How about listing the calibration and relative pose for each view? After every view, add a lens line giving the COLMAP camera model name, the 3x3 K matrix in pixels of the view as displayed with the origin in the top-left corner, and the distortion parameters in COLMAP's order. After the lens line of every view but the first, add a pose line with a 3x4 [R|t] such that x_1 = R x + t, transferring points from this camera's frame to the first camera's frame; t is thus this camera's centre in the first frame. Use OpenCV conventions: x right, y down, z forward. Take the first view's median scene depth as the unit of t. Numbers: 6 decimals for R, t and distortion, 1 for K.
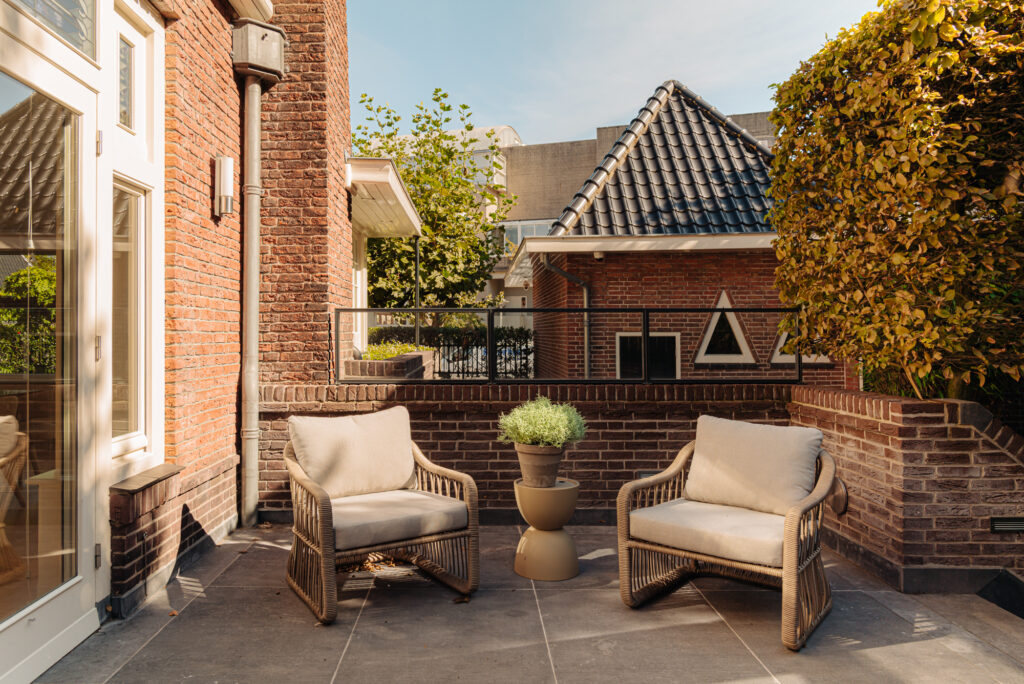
lens RADIAL K [[707.7, 0, 473.1], [0, 707.7, 332.0], [0, 0, 1]] dist [-0.029514, 0.009487]
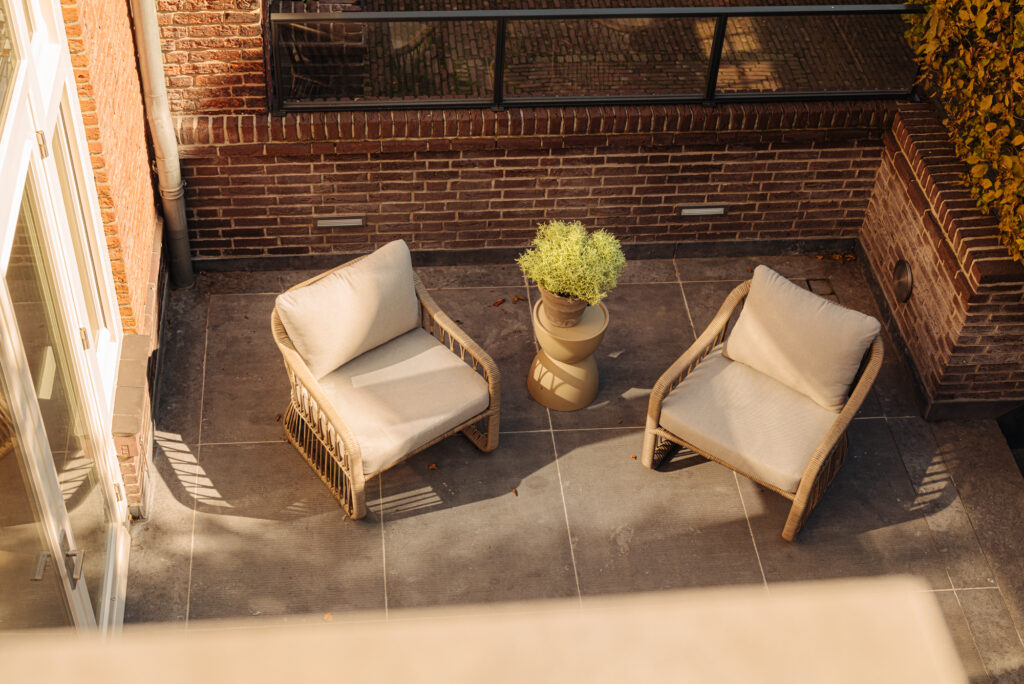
lens RADIAL K [[1386.9, 0, 511.8], [0, 1386.9, 342.0], [0, 0, 1]] dist [-0.008487, 0.000000]
pose [[0.992209, -0.033613, 0.119962, -0.139344], [-0.061444, 0.705623, 0.705918, -0.769192], [-0.108376, -0.707790, 0.698060, -0.157661]]
